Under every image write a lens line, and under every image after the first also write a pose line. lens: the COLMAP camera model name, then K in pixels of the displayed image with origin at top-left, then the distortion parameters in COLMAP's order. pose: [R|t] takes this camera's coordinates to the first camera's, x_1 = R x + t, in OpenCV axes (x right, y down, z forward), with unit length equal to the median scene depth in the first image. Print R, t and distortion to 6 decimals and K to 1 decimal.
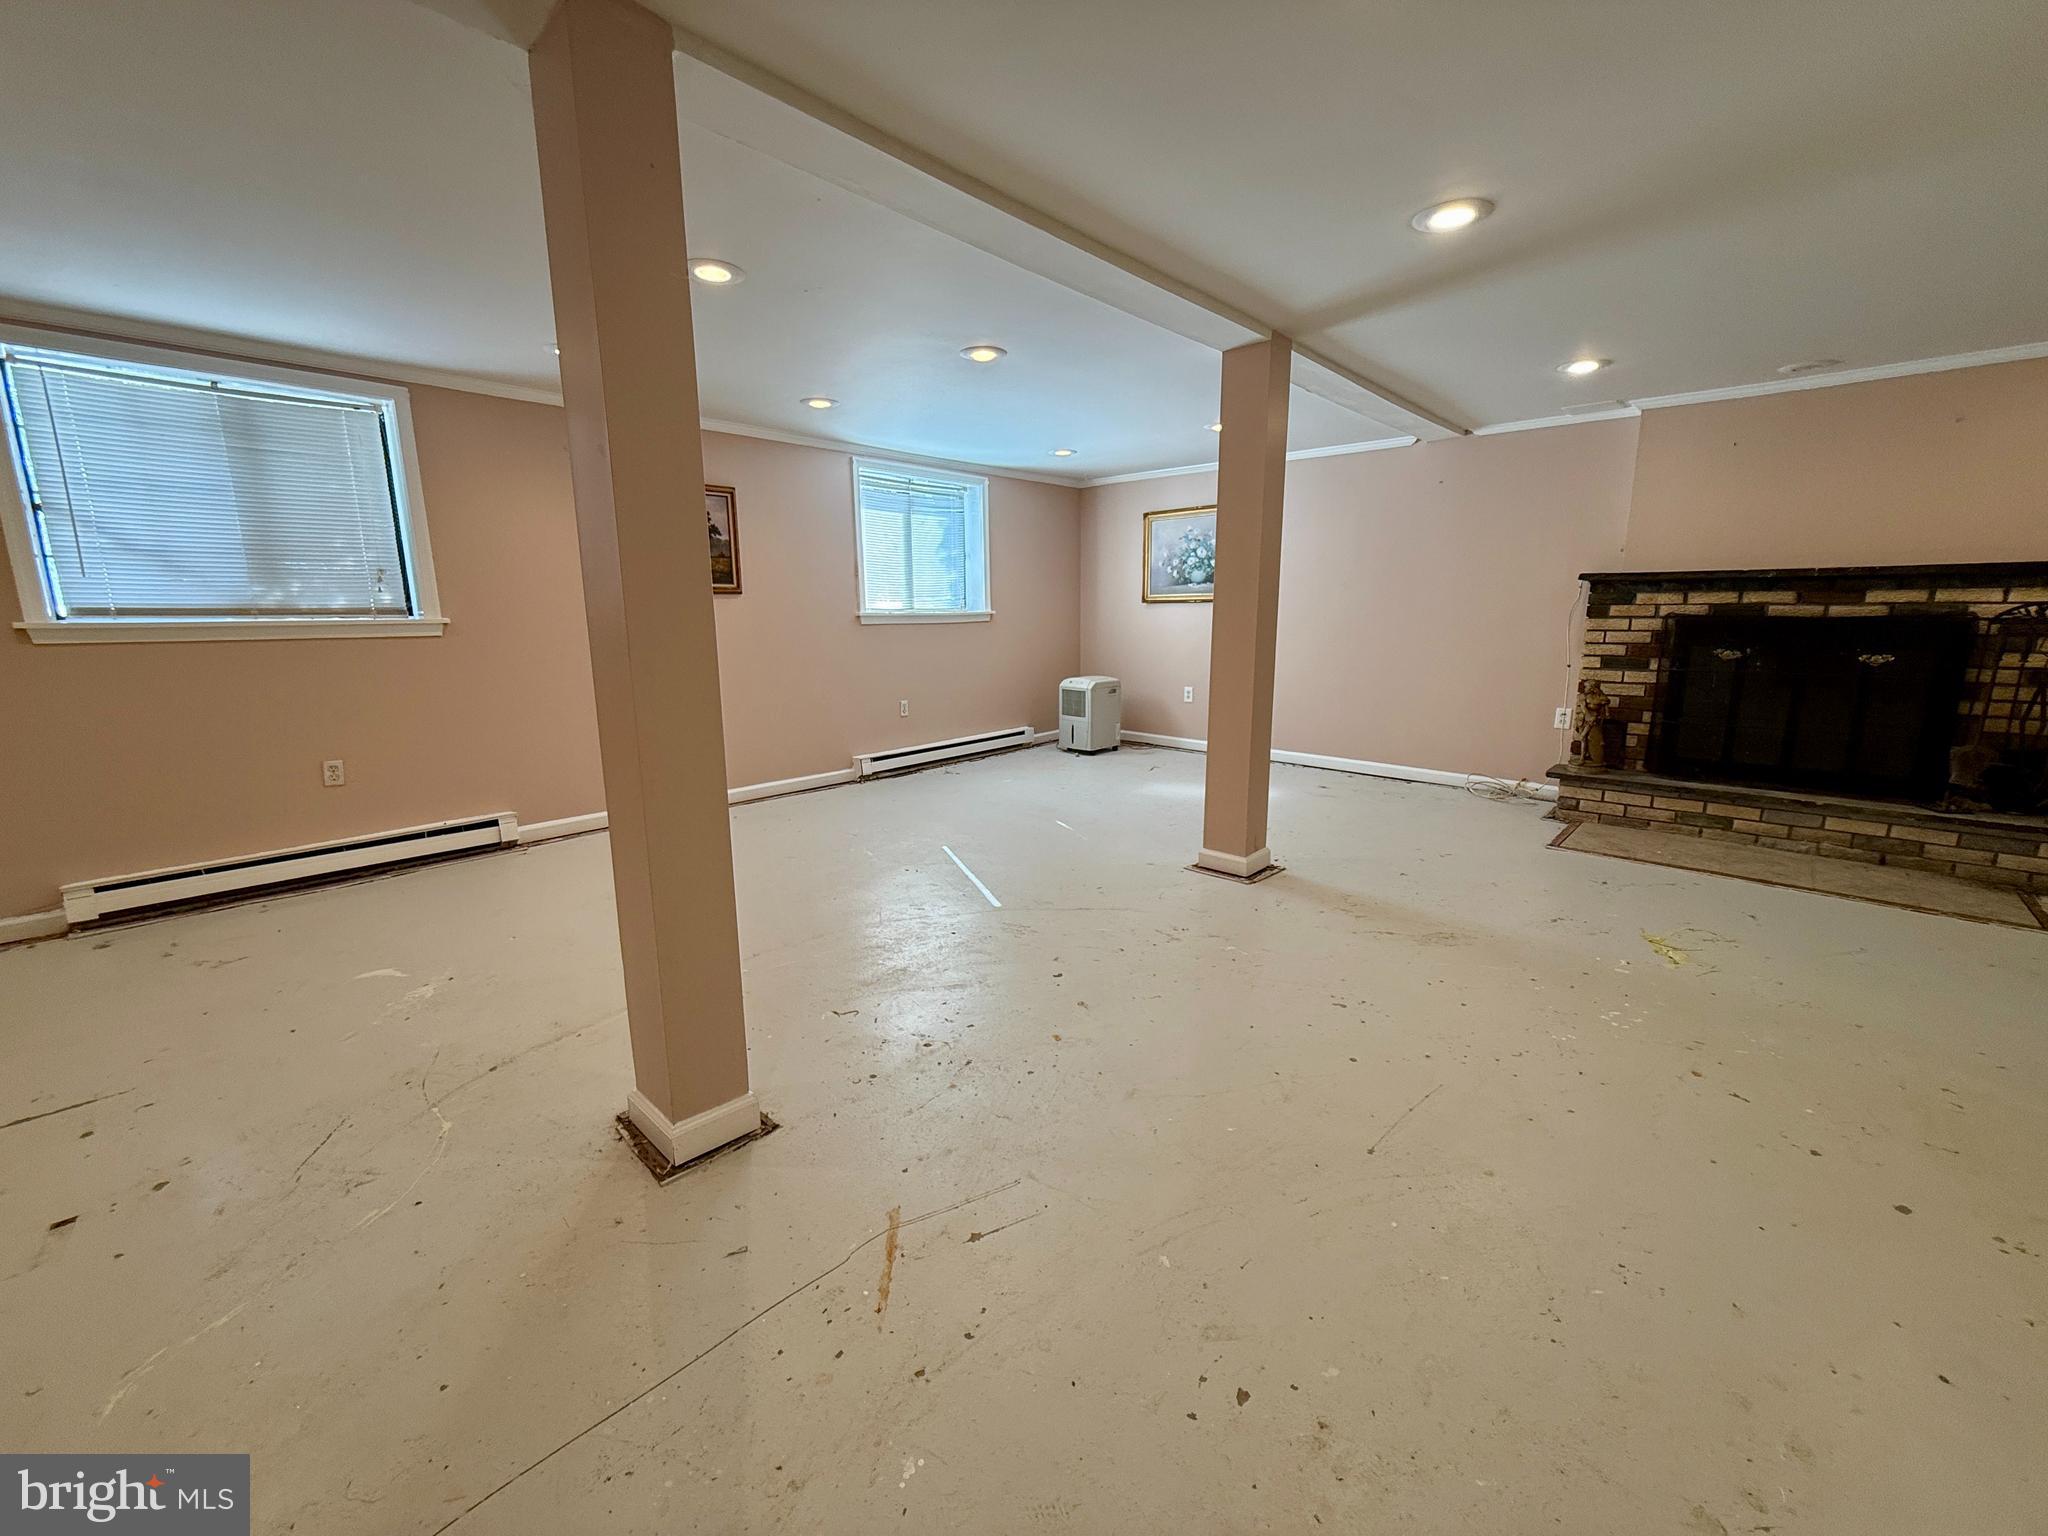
lens RADIAL K [[813.5, 0, 1027.0], [0, 813.5, 763.1], [0, 0, 1]] dist [0.000087, 0.000524]
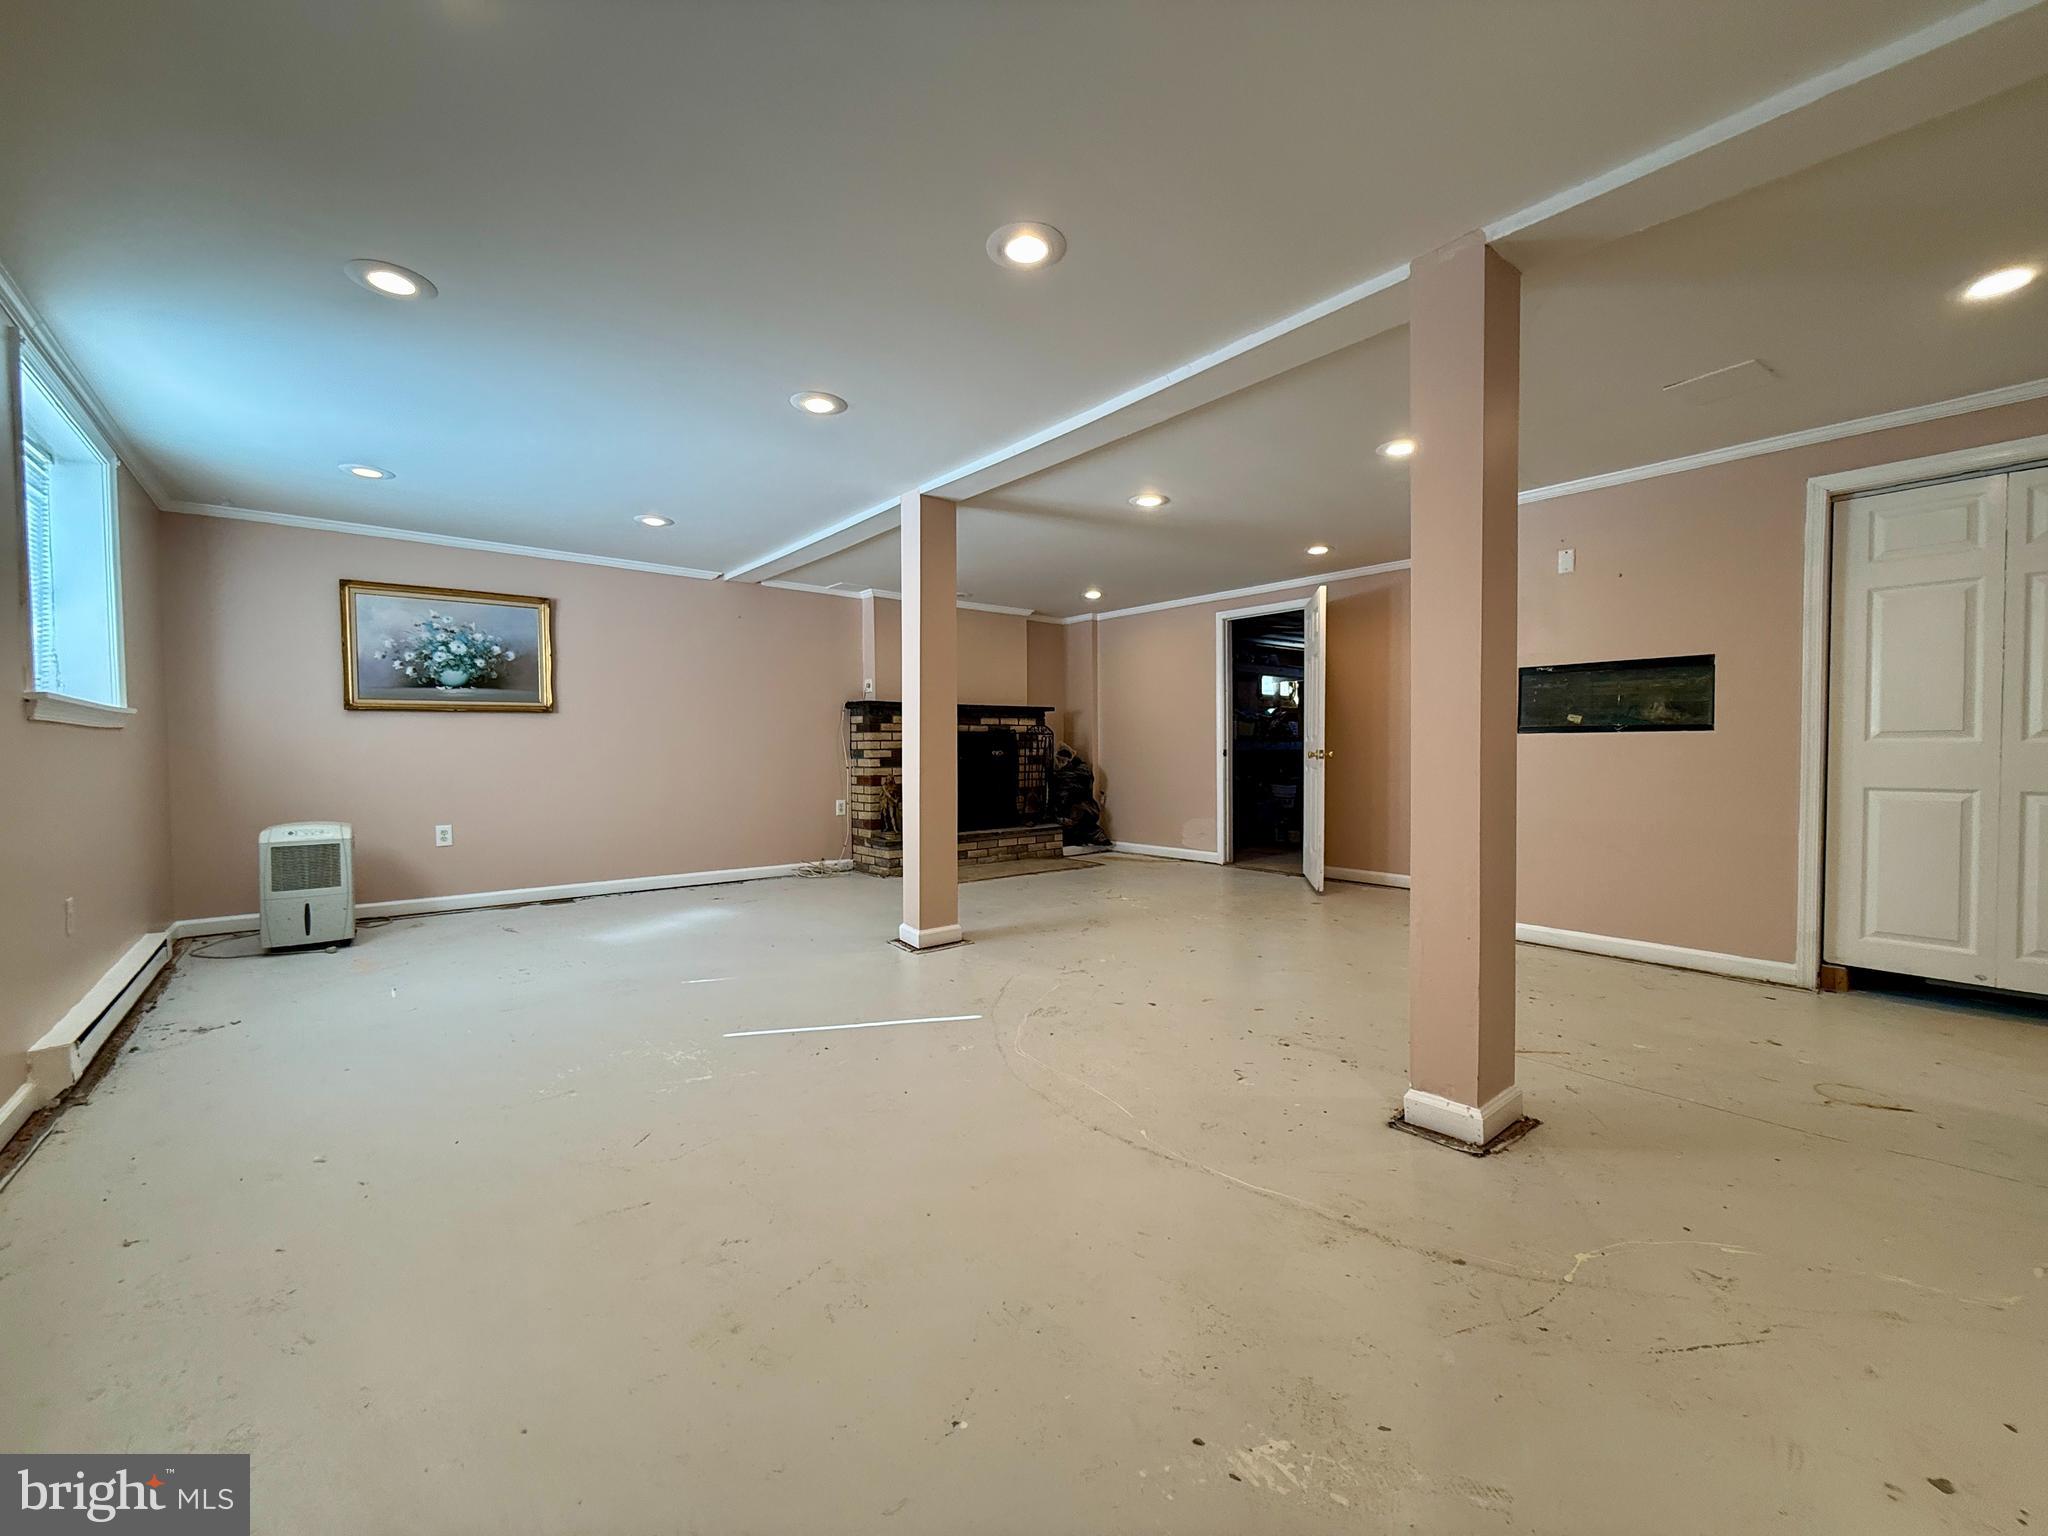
lens RADIAL K [[813.5, 0, 1021.4], [0, 813.5, 764.9], [0, 0, 1]] dist [0.000087, 0.000524]
pose [[0.134105, -0.016436, 0.990831, -0.778604], [0.191594, 0.981427, -0.009651, -0.068429], [-0.972269, 0.191132, 0.134763, 0.657823]]
